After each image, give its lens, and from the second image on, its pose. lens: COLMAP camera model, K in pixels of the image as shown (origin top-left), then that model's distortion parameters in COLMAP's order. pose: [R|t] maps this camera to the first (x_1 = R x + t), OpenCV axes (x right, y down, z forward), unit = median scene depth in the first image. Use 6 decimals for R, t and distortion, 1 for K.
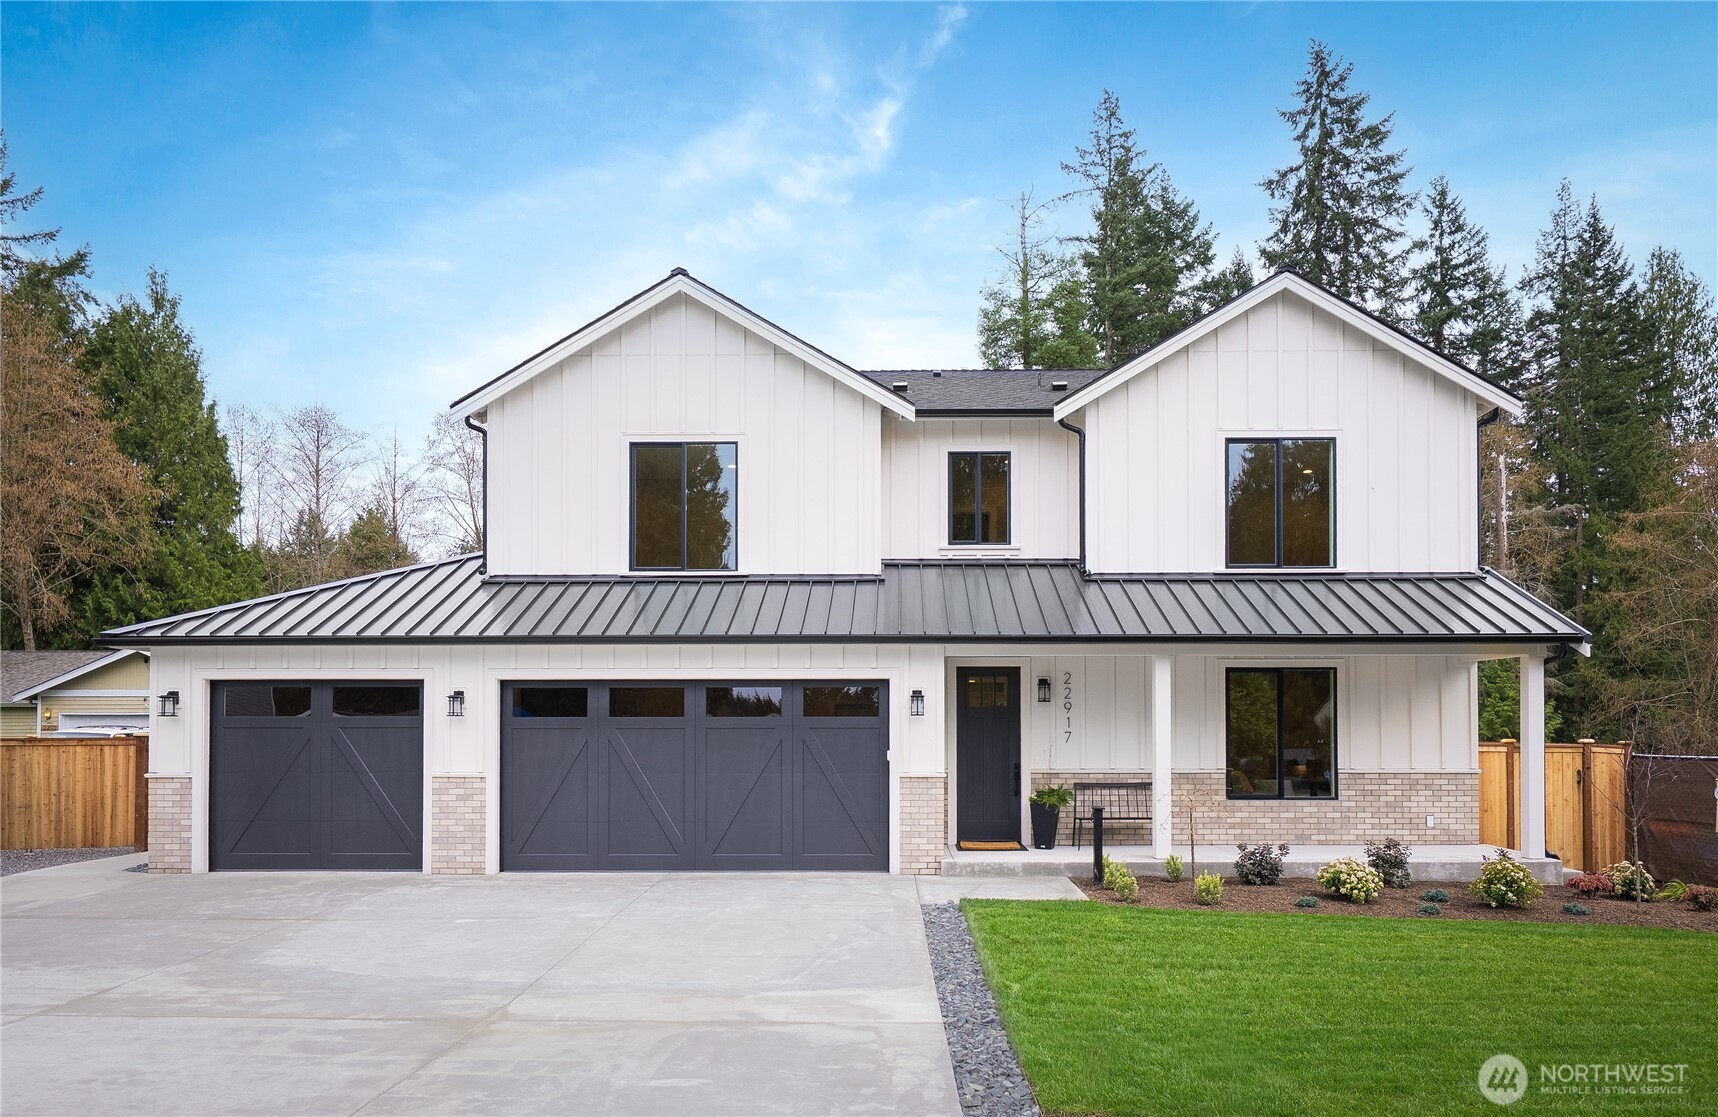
lens RADIAL K [[1150.6, 0, 859.0], [0, 1150.6, 613.1], [0, 0, 1]] dist [0.004777, 0.004737]
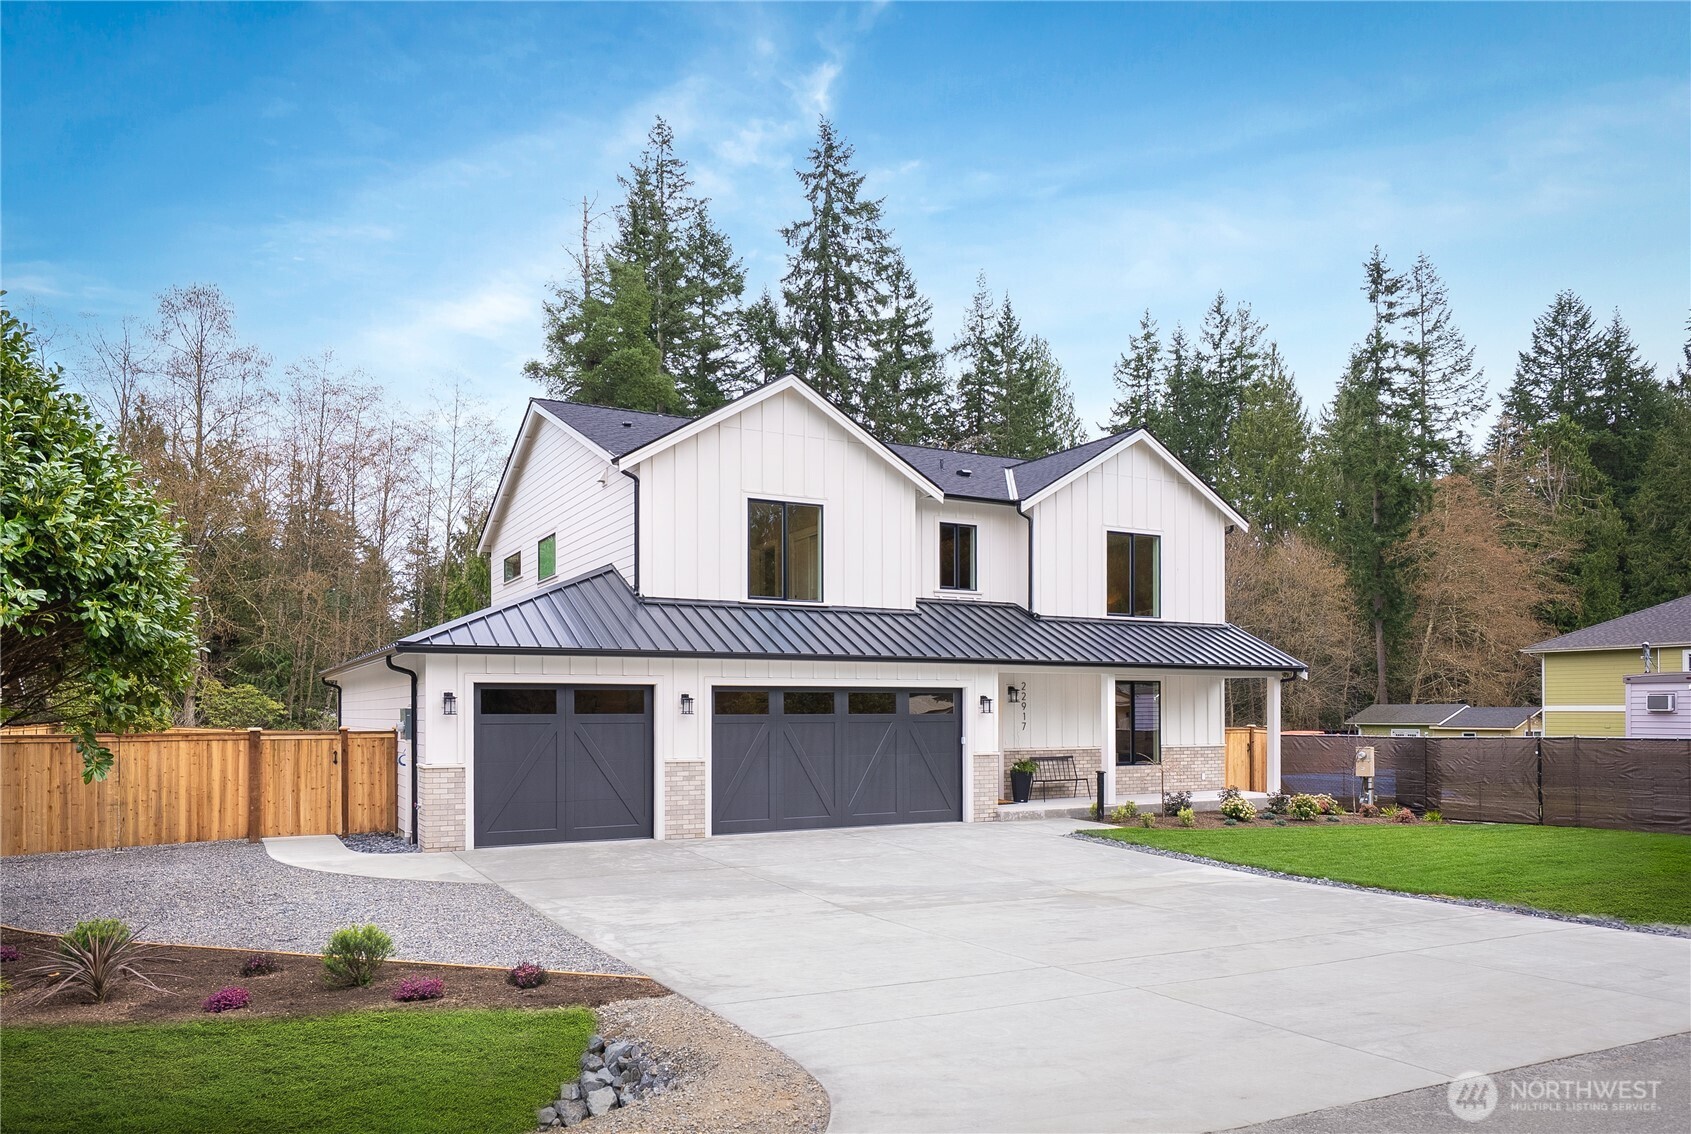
lens RADIAL K [[1169.5, 0, 845.5], [0, 1169.5, 567.0], [0, 0, 1]] dist [0.001702, -0.000882]
pose [[0.869953, 0.059525, 0.489528, -0.685307], [-0.049732, 0.998217, -0.033000, -0.031772], [-0.490620, 0.004363, 0.871363, -0.173392]]
